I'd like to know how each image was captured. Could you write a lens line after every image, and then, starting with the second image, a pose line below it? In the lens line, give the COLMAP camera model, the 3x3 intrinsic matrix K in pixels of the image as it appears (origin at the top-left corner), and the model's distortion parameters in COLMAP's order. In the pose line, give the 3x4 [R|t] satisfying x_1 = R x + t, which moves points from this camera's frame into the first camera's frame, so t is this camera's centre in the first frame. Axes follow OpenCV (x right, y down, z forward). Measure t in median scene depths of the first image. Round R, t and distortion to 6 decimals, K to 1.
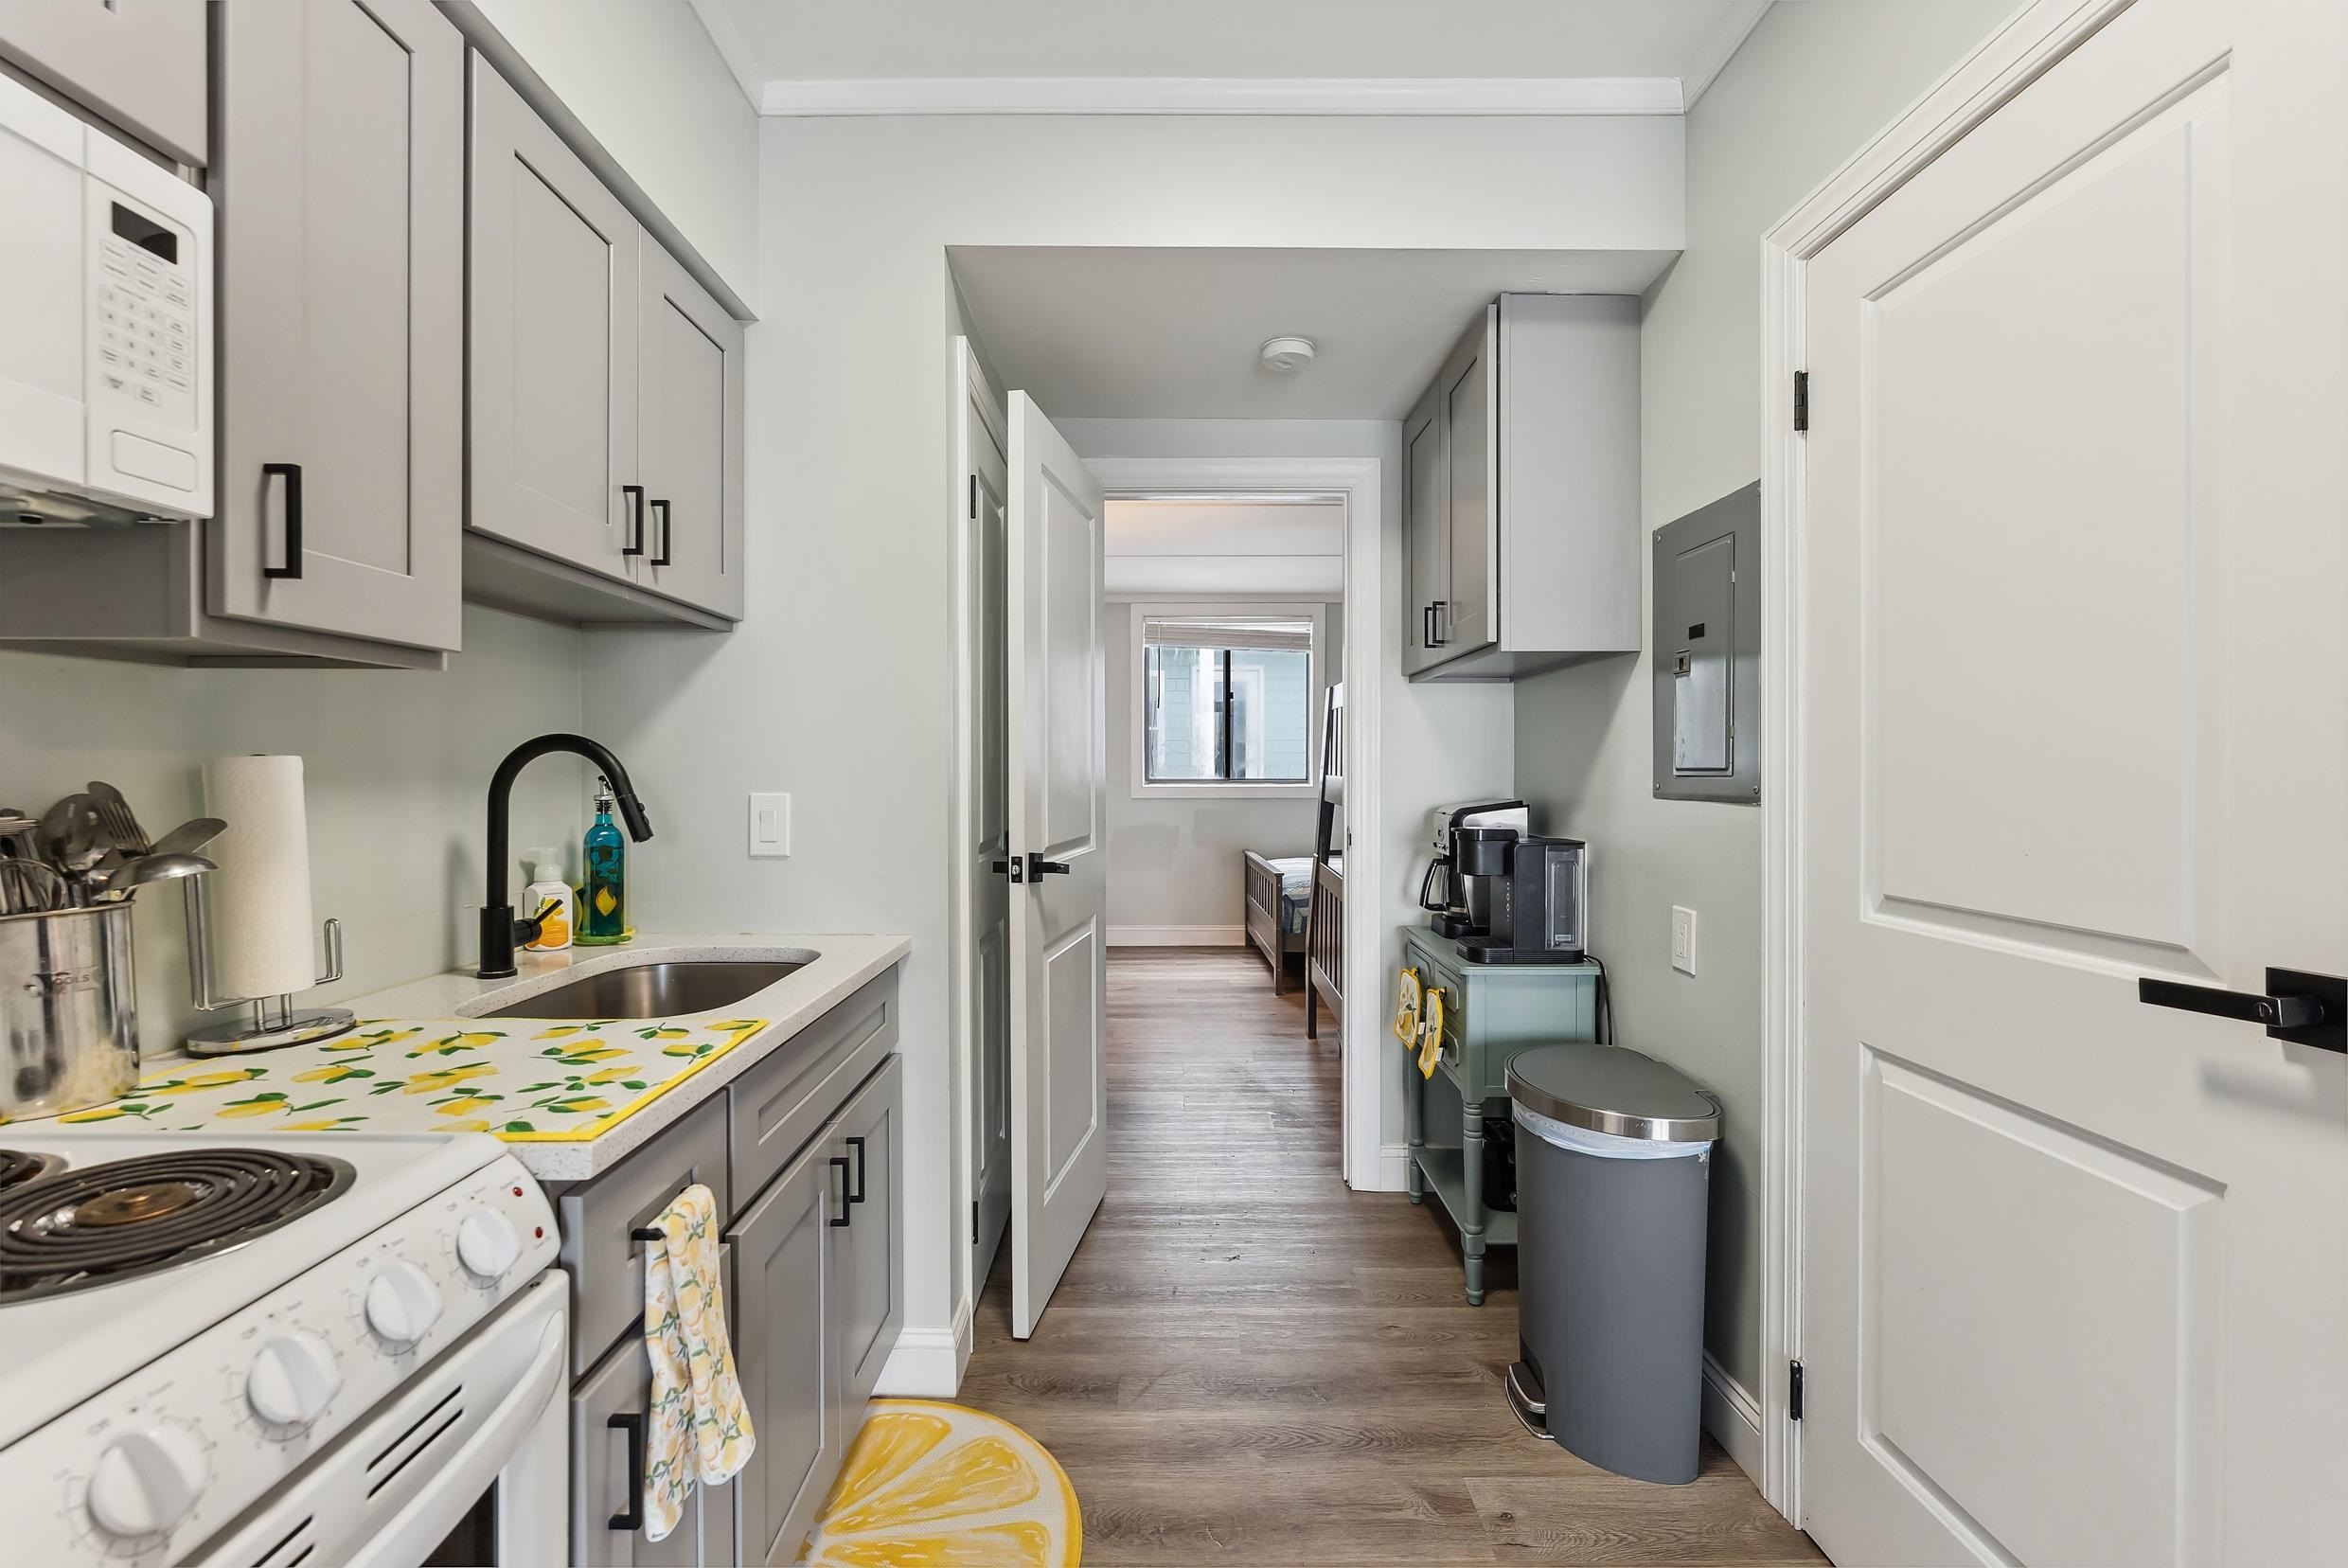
lens RADIAL K [[995.5, 0, 1164.6], [0, 995.5, 782.6], [0, 0, 1]] dist [-0.003679, -0.000789]
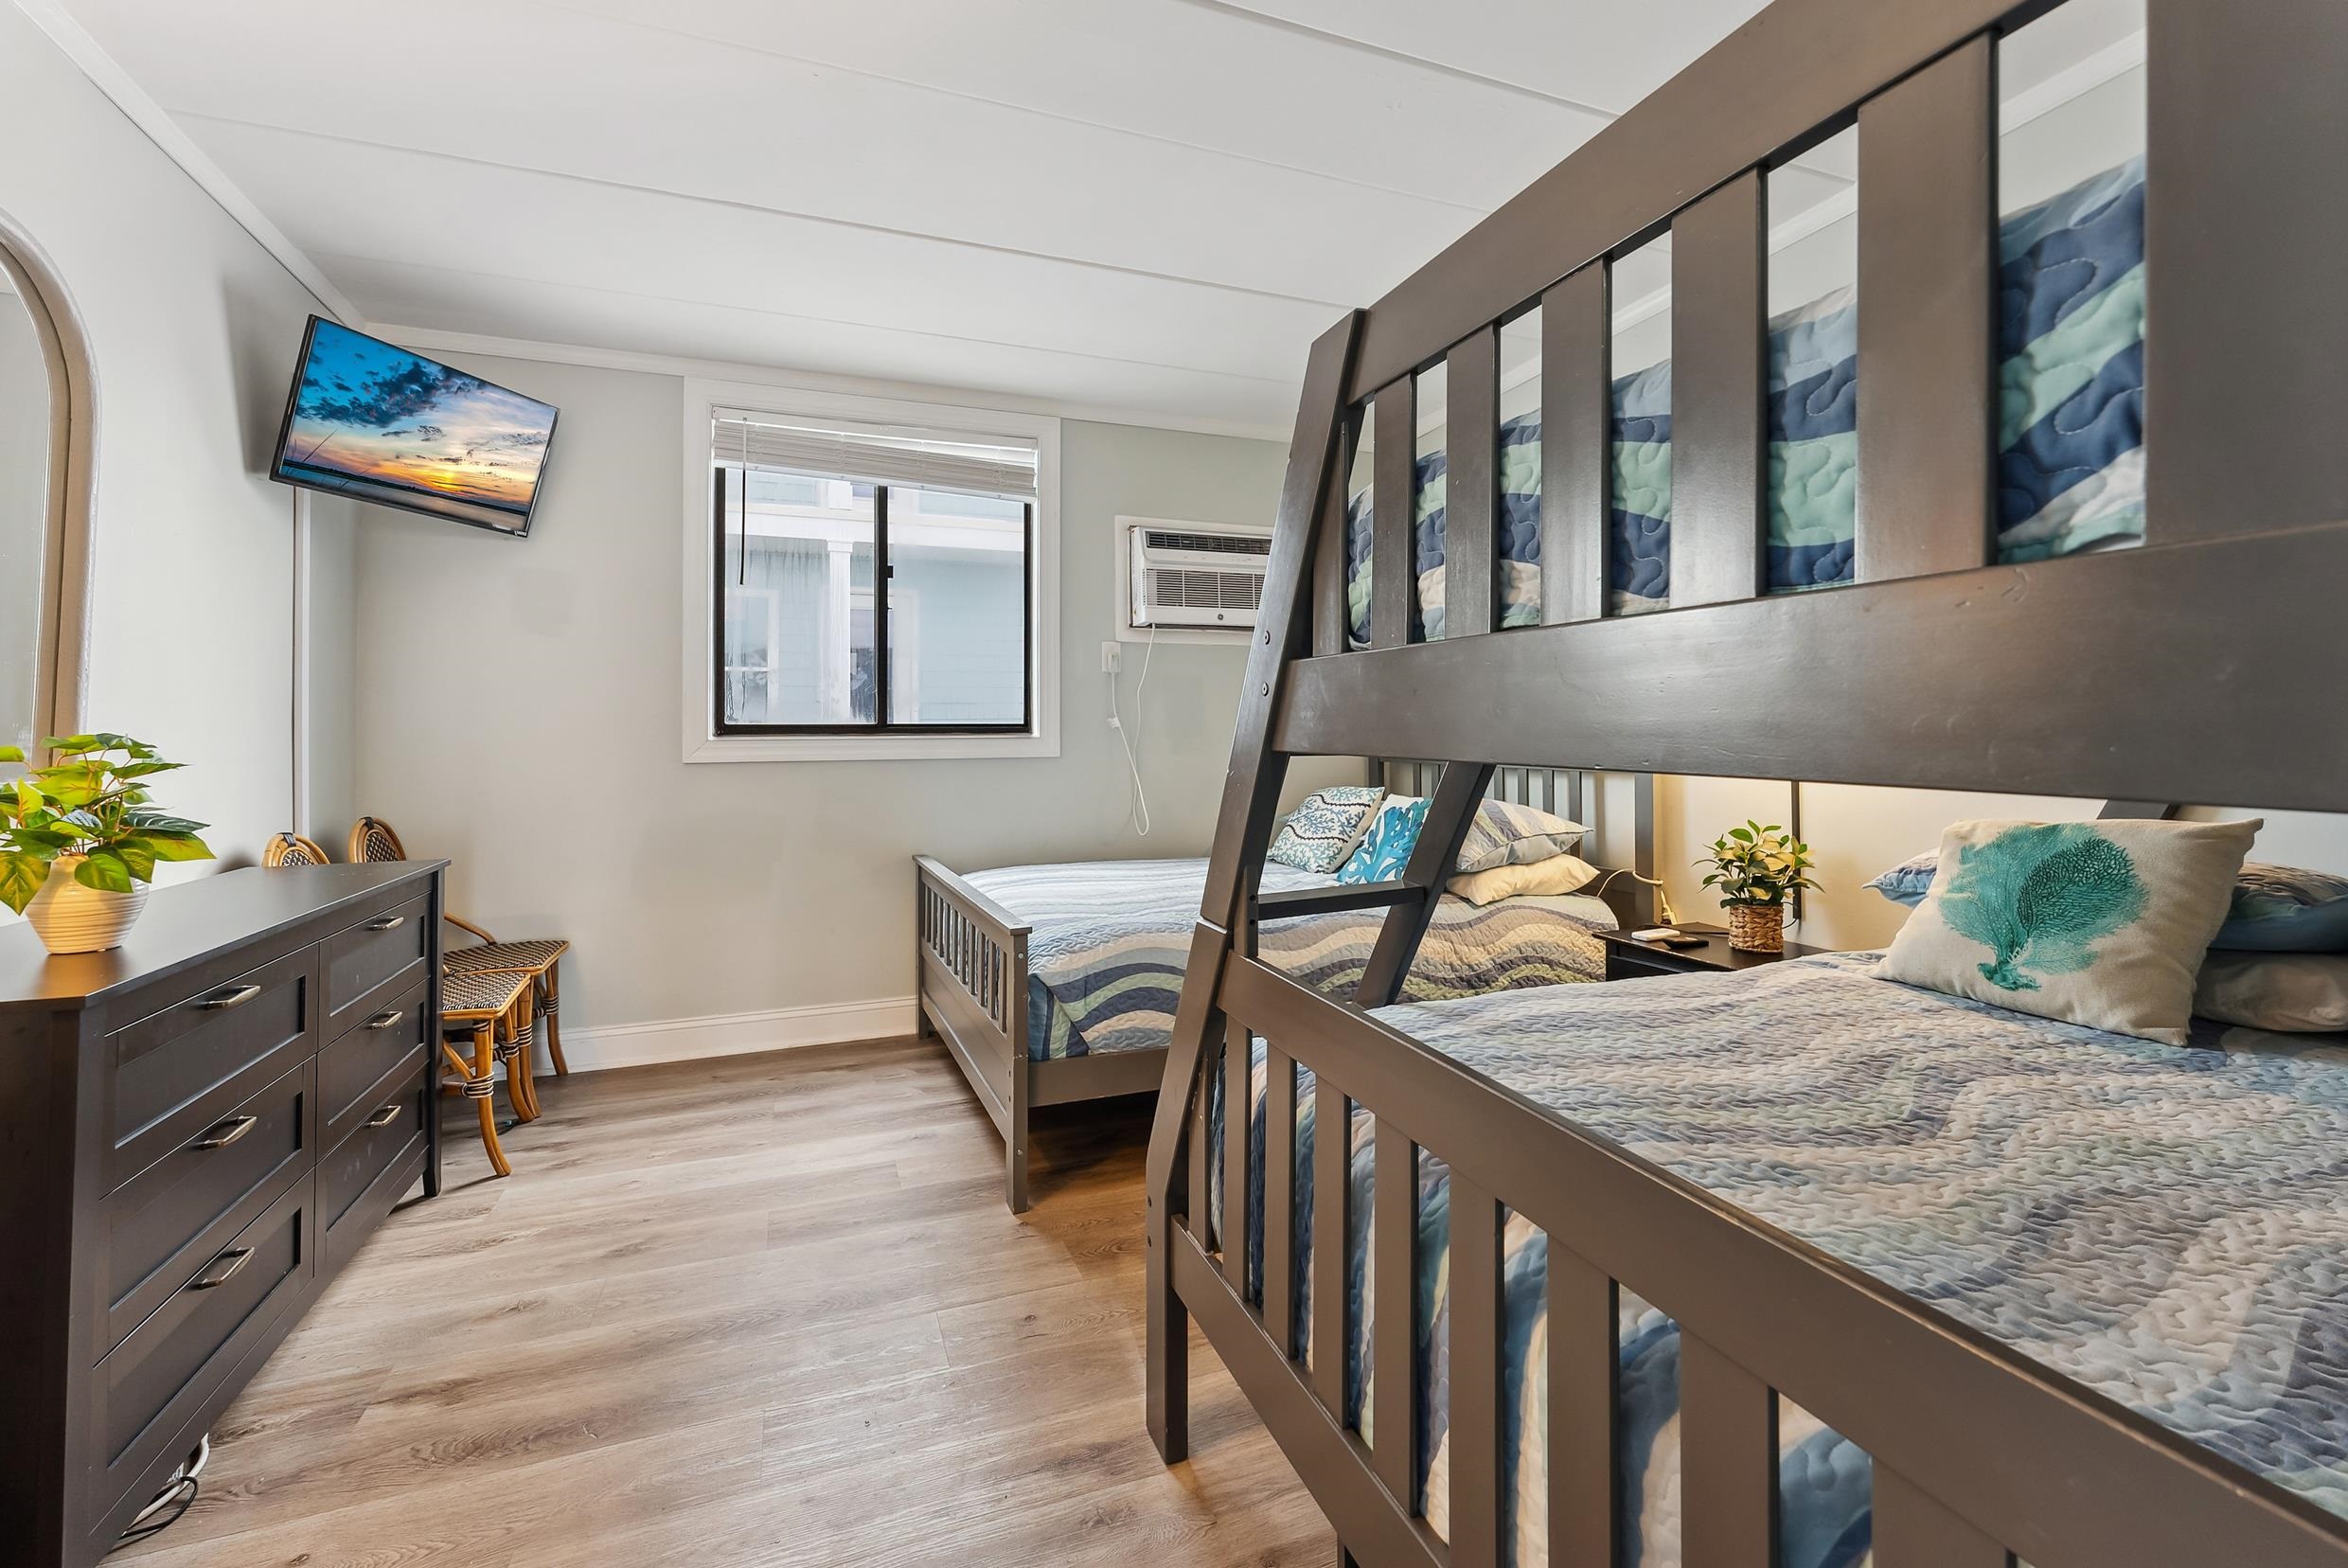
lens RADIAL K [[935.6, 0, 1132.8], [0, 935.6, 710.5], [0, 0, 1]] dist [-0.000013, 0.000281]
pose [[0.941804, 0.002521, 0.336153, 0.070341], [0.013338, 0.998904, -0.044858, 0.046480], [-0.335897, 0.046731, 0.940739, 1.637101]]
